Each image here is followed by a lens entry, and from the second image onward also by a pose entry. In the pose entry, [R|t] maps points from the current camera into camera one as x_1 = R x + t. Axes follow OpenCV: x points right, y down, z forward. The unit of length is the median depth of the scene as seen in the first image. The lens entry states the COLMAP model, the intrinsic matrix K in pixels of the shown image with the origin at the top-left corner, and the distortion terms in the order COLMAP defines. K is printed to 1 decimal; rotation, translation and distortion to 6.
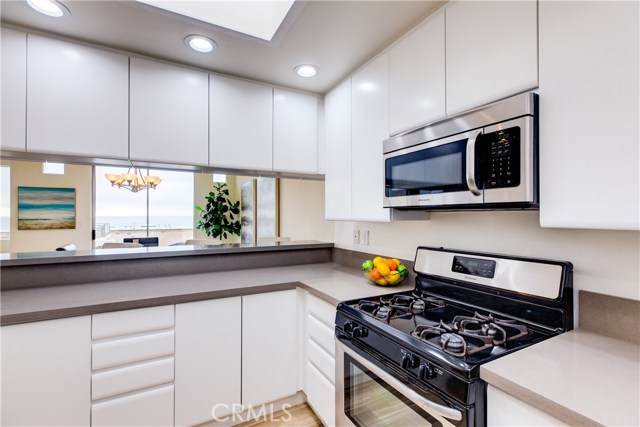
lens RADIAL K [[287.2, 0, 314.4], [0, 287.2, 208.4], [0, 0, 1]] dist [0.004593, -0.001065]
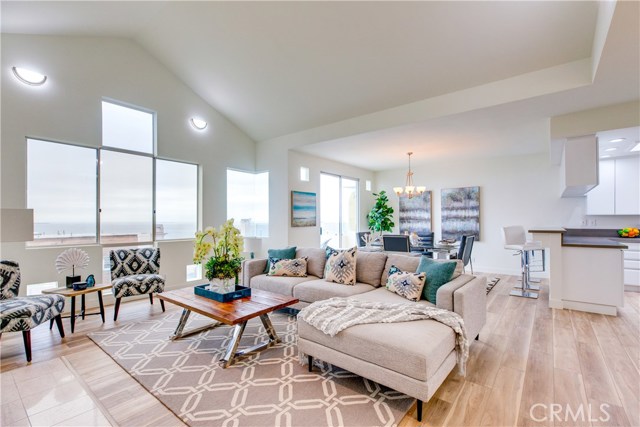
lens RADIAL K [[287.2, 0, 322.1], [0, 287.2, 219.5], [0, 0, 1]] dist [0.004593, -0.001065]
pose [[0.921195, -0.004201, 0.389078, -1.377895], [-0.004617, 0.999753, 0.021724, 0.016906], [-0.389073, -0.021808, 0.920949, -0.155713]]
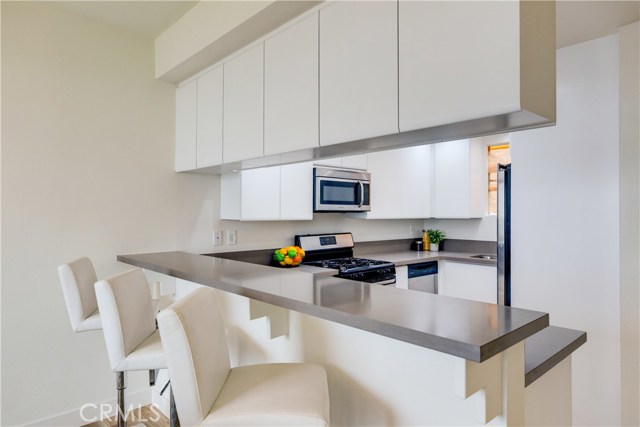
lens RADIAL K [[394.0, 0, 319.2], [0, 394.0, 215.3], [0, 0, 1]] dist [0.002017, 0.000115]
pose [[-0.237863, -0.007468, 0.971270, -0.622941], [-0.026901, 0.999638, 0.001098, 0.006589], [-0.970926, -0.025866, -0.237978, 0.510359]]
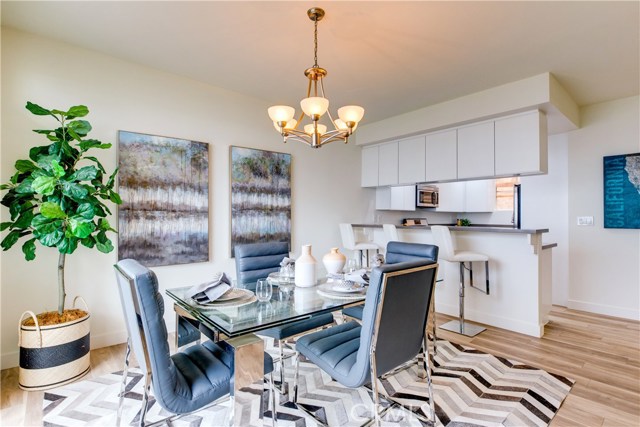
lens RADIAL K [[311.5, 0, 320.2], [0, 311.5, 211.5], [0, 0, 1]] dist [-0.006028, -0.000078]
pose [[-0.211255, 0.012416, 0.977352, -0.979045], [-0.031583, 0.999310, -0.019522, 0.053760], [-0.976921, -0.034991, -0.210717, 0.945684]]
